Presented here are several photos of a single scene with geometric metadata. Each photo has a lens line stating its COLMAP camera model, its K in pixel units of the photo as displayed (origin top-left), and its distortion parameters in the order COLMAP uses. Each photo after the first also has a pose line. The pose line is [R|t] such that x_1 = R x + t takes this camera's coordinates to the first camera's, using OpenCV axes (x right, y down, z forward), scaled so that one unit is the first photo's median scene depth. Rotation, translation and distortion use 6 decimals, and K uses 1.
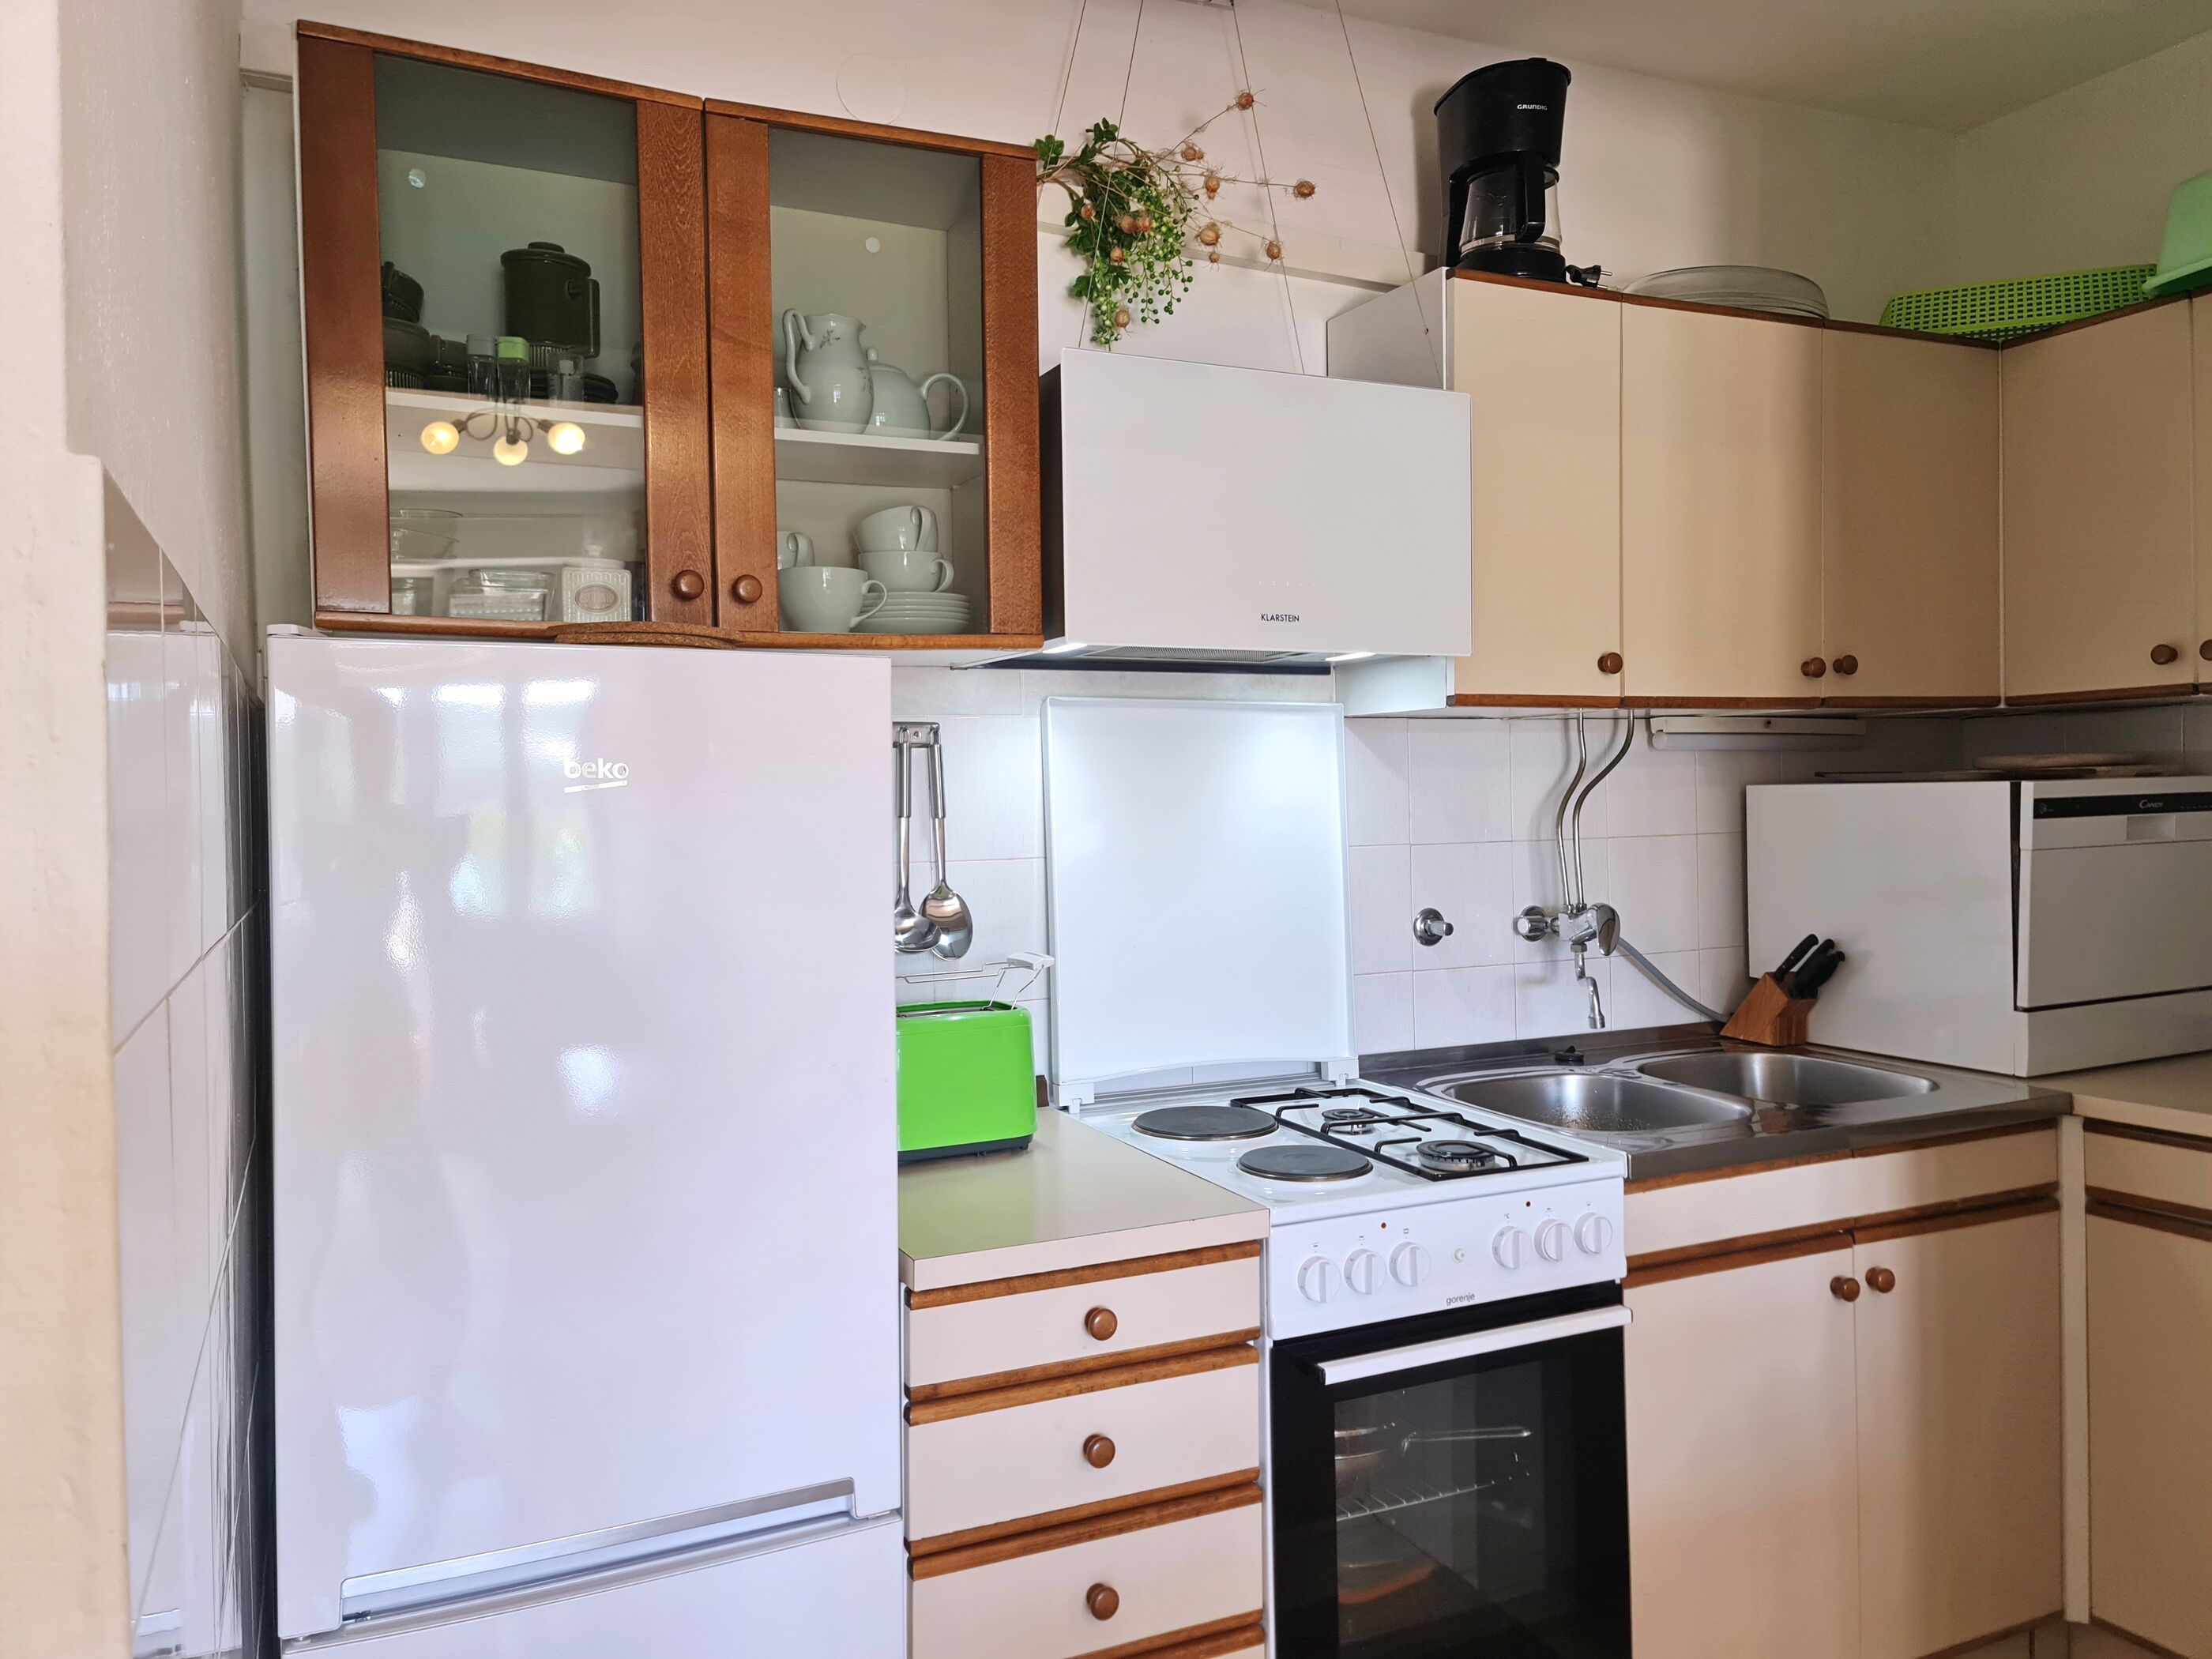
lens RADIAL K [[1648.8, 0, 1137.0], [0, 1648.8, 827.0], [0, 0, 1]] dist [0.056821, -0.023790]
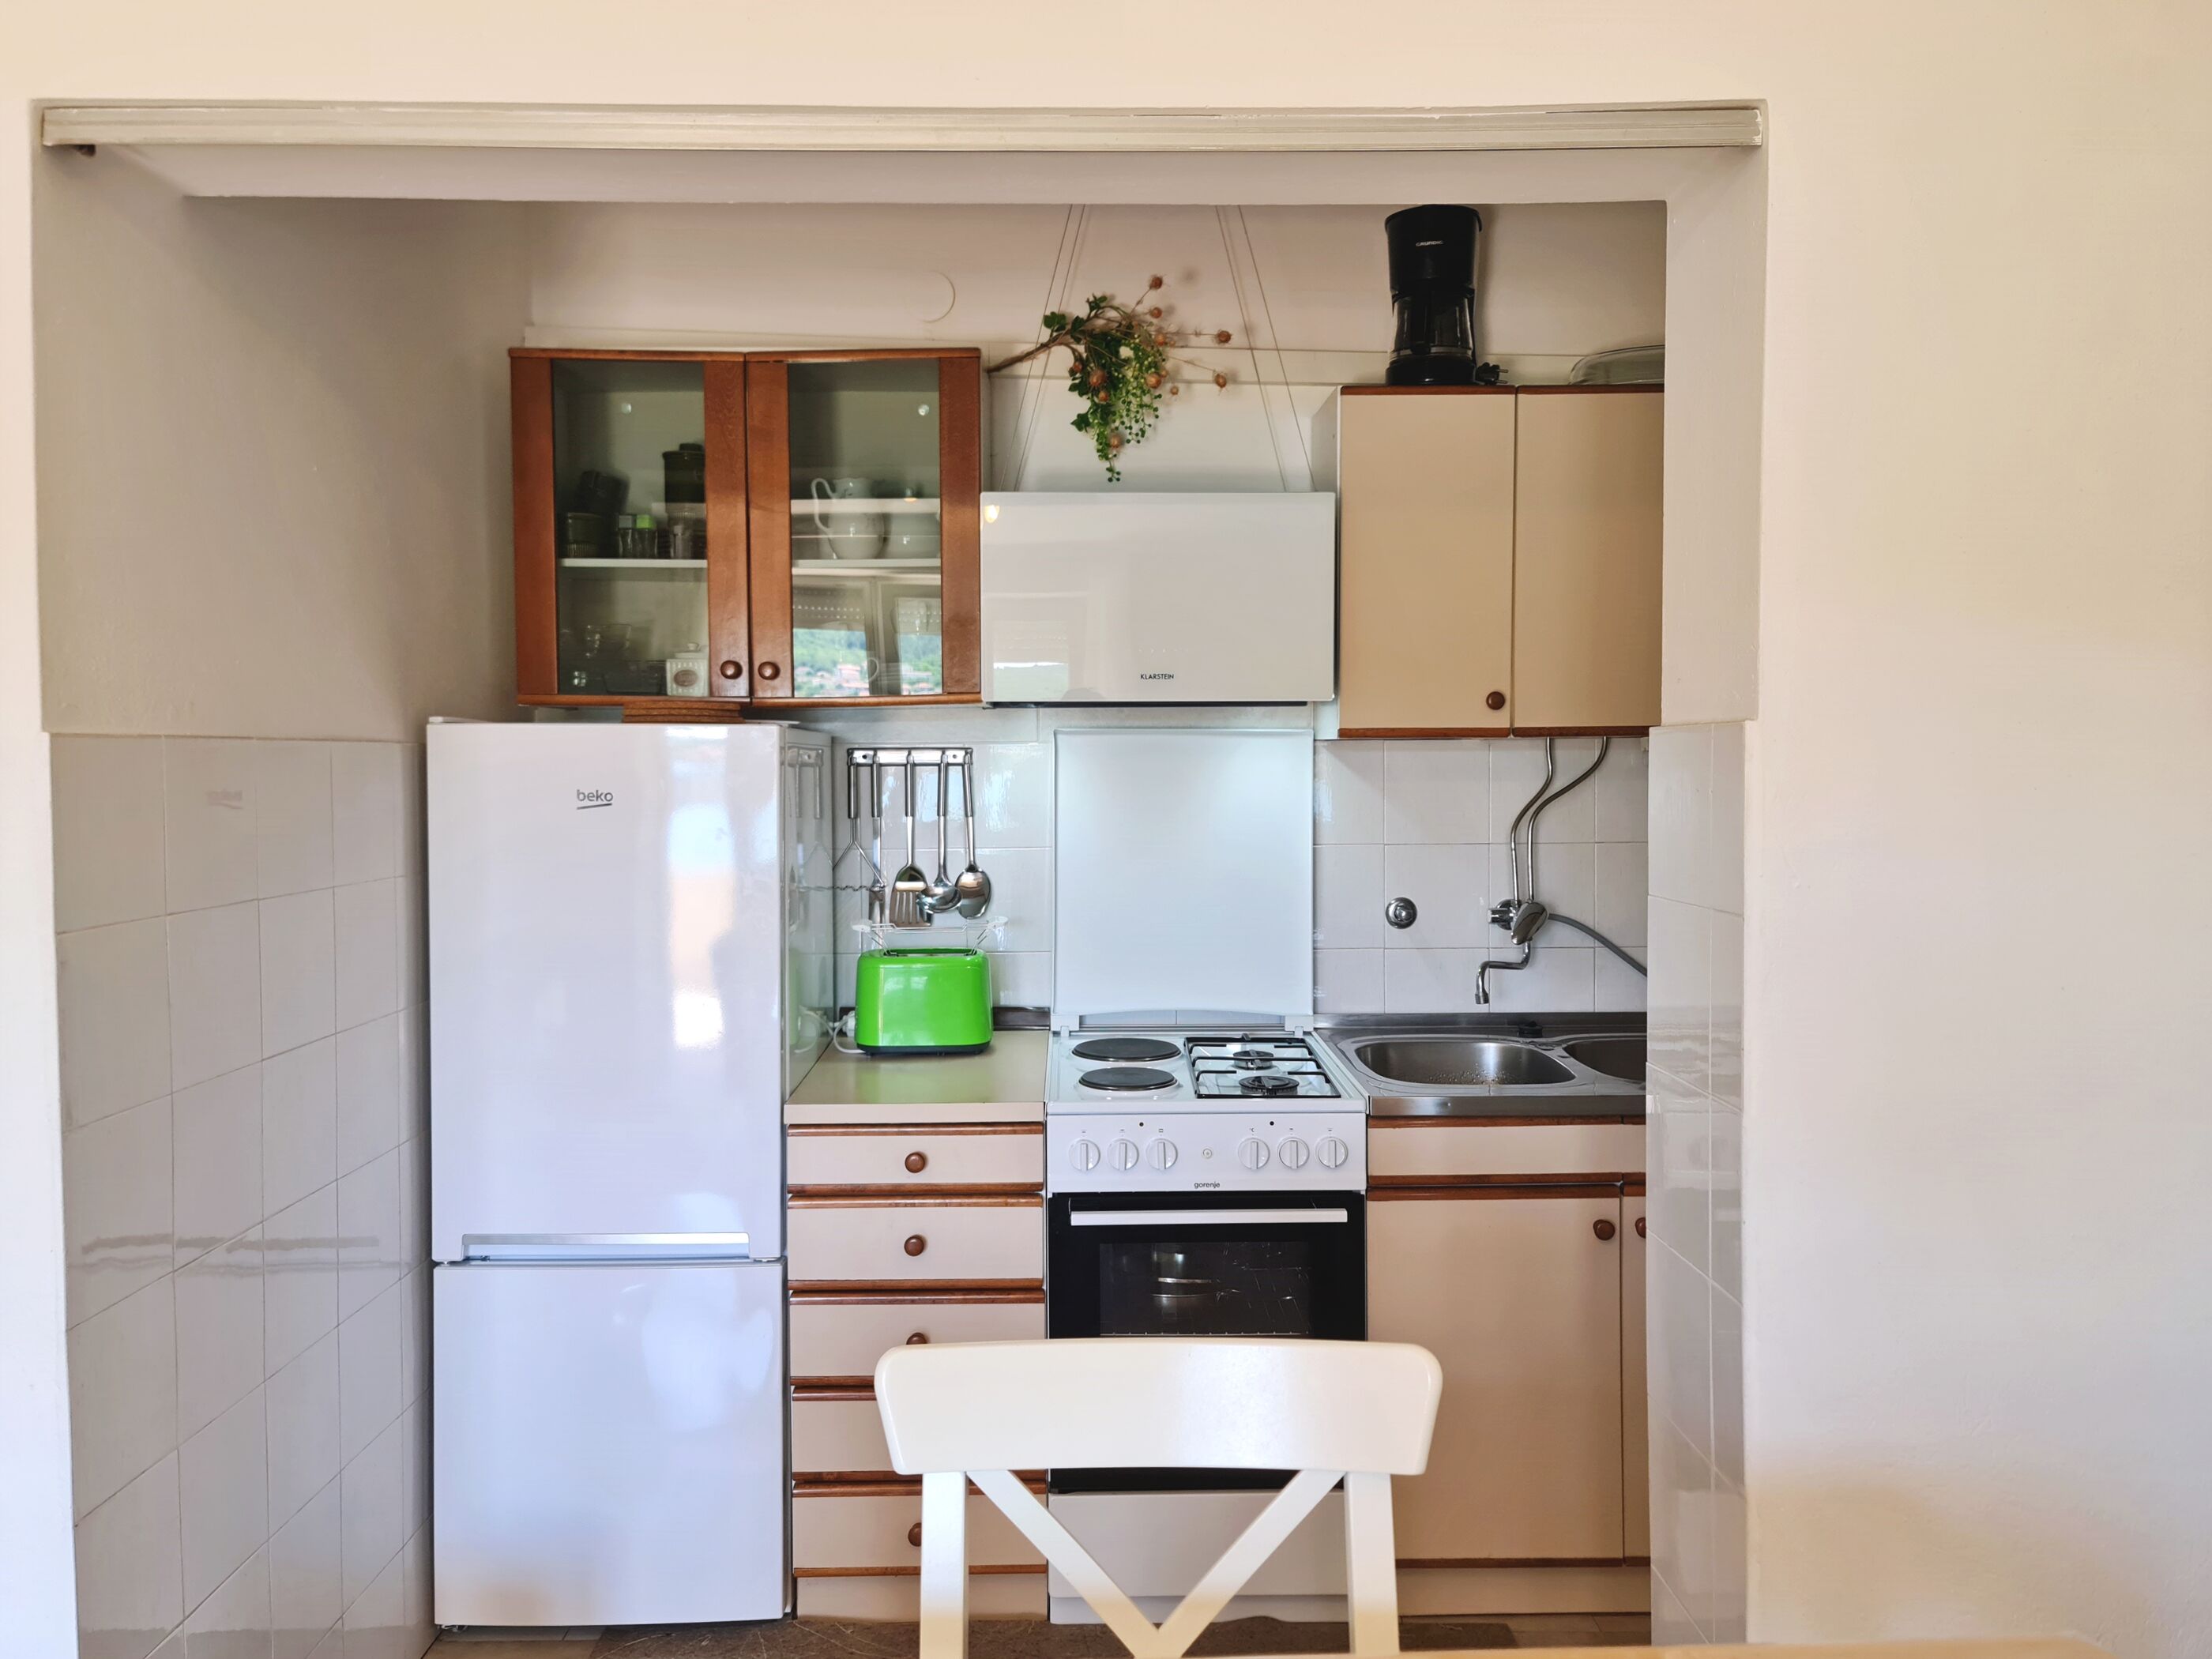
lens RADIAL K [[1648.8, 0, 1089.4], [0, 1648.8, 839.0], [0, 0, 1]] dist [0.056821, -0.023790]
pose [[0.909333, 0.032307, -0.414813, 0.562516], [-0.017357, 0.999058, 0.039761, -0.044788], [0.415707, -0.028957, 0.909038, -0.228147]]
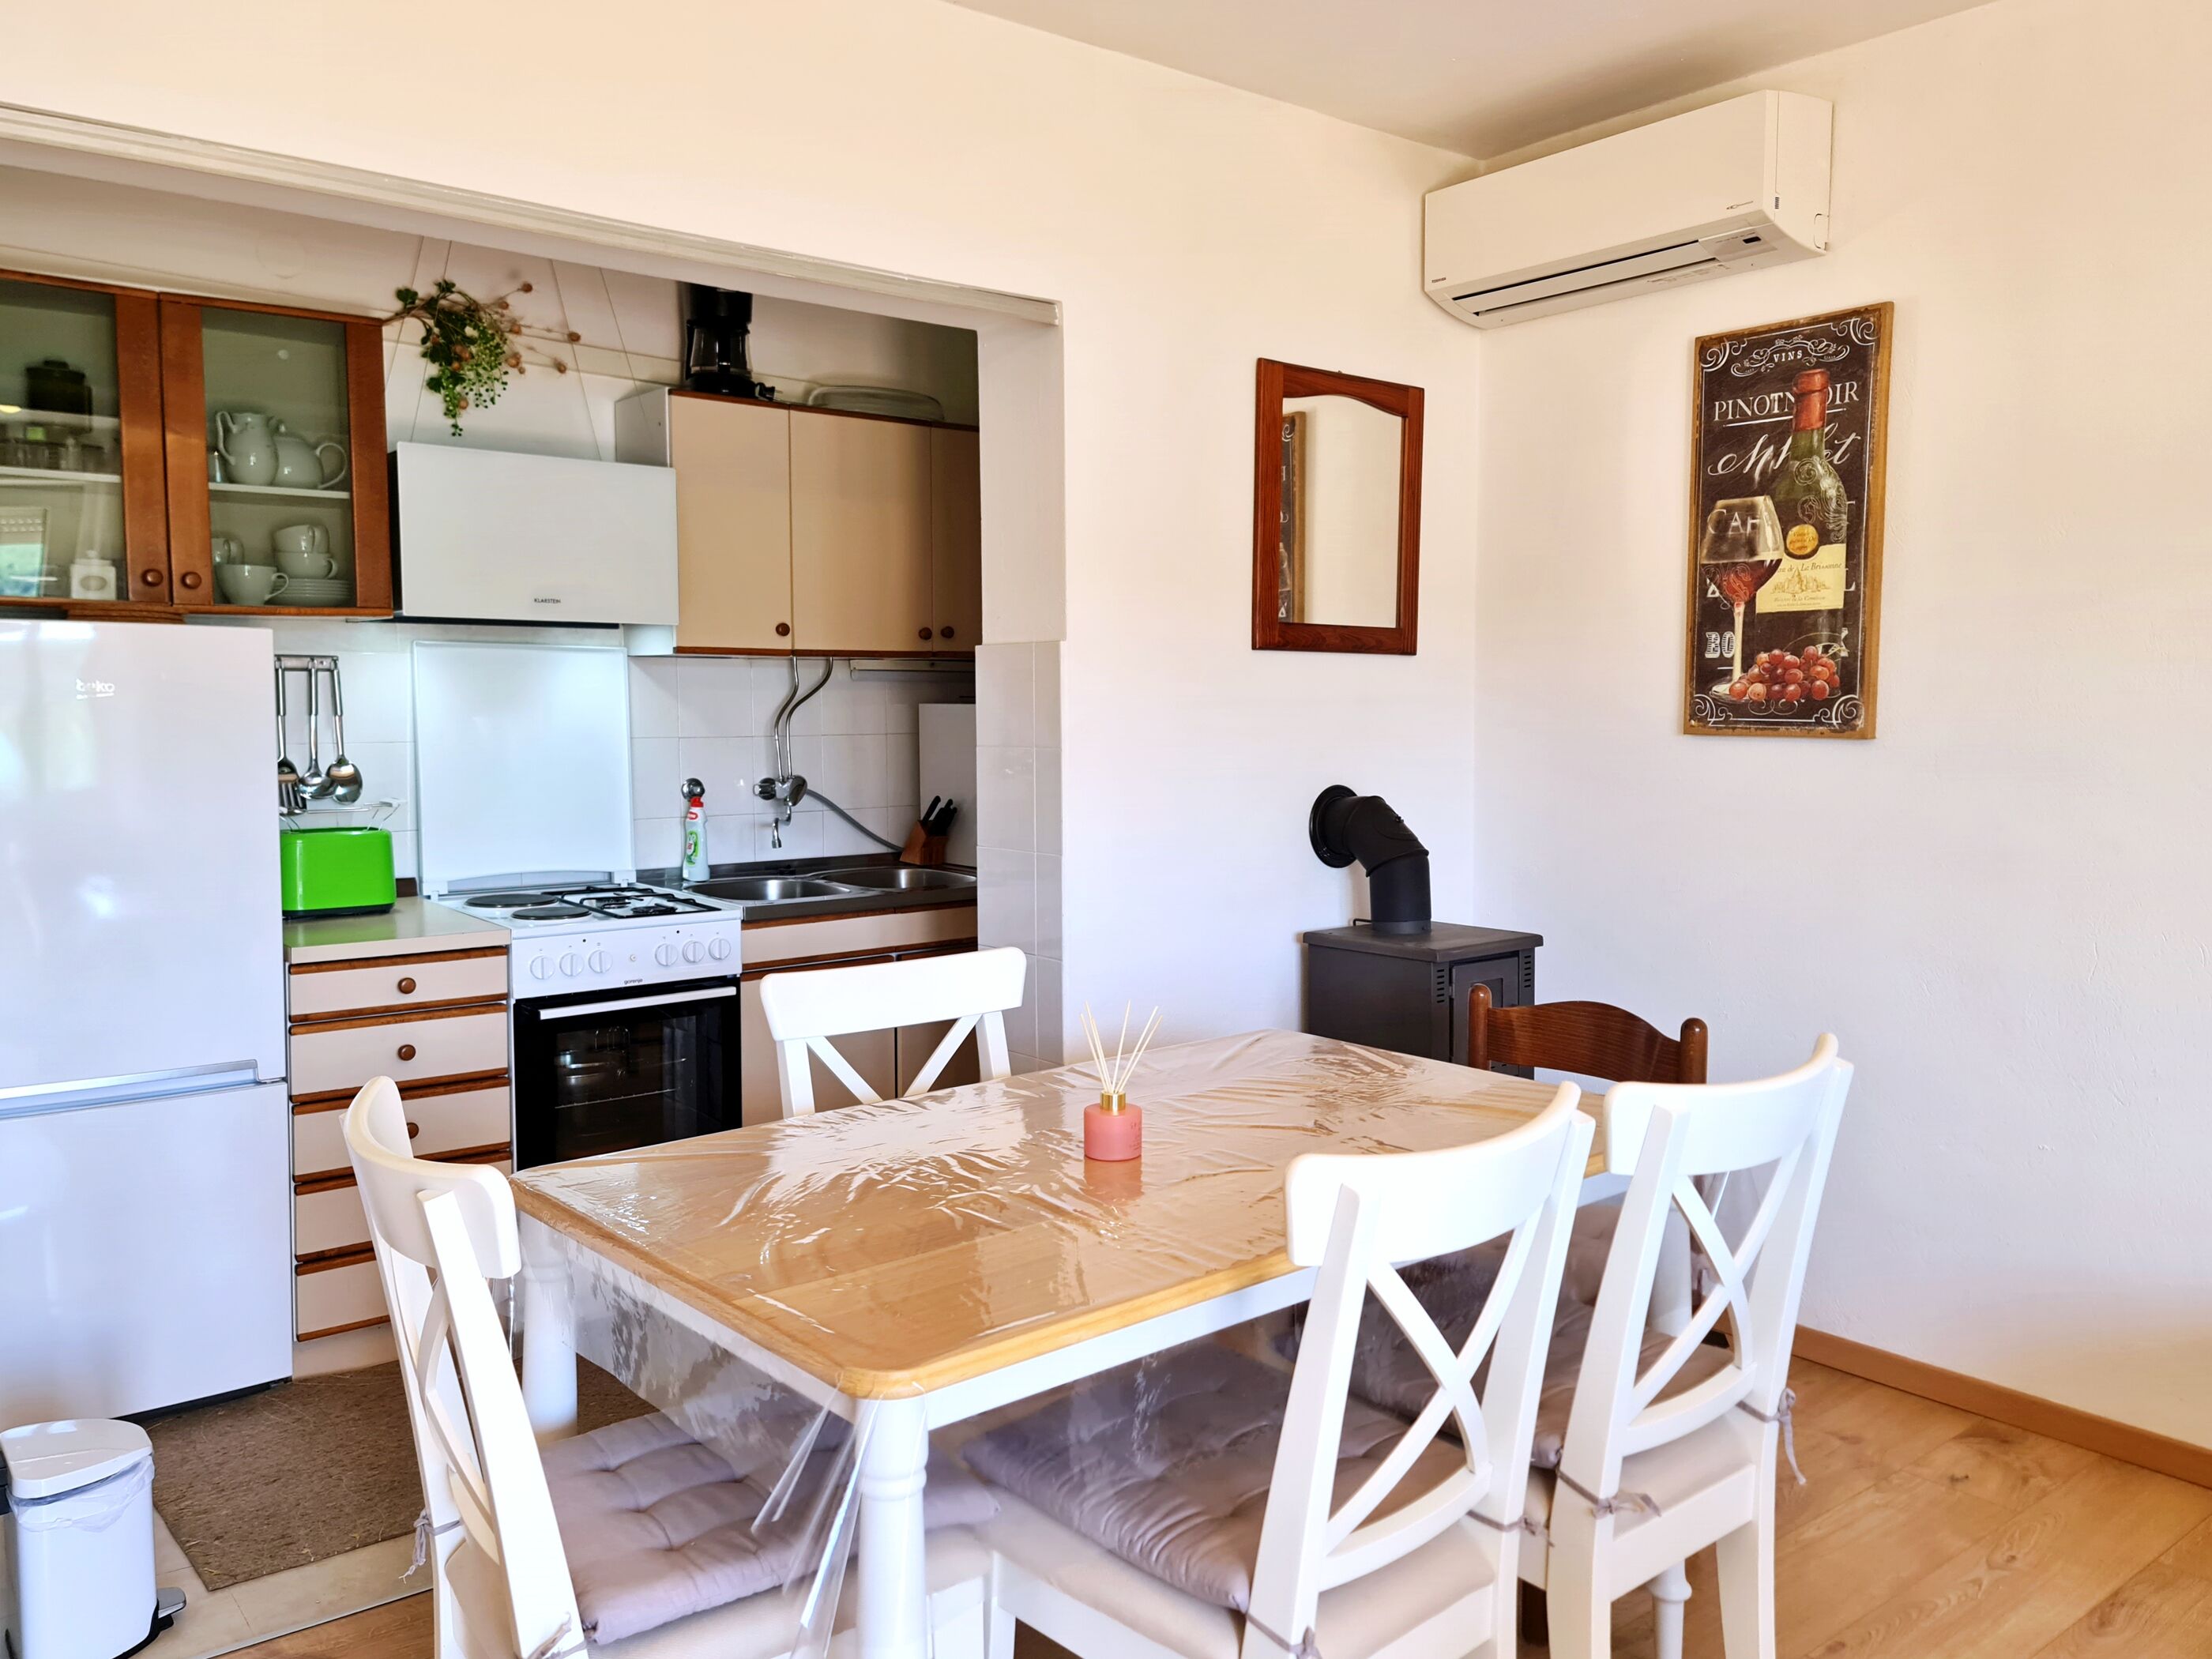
lens RADIAL K [[1648.8, 0, 1105.2], [0, 1648.8, 821.5], [0, 0, 1]] dist [0.056821, -0.023790]
pose [[0.974878, -0.000591, 0.222738, 0.251095], [-0.011277, 0.998583, 0.052007, 0.004557], [-0.222454, -0.053213, 0.973490, -0.763745]]
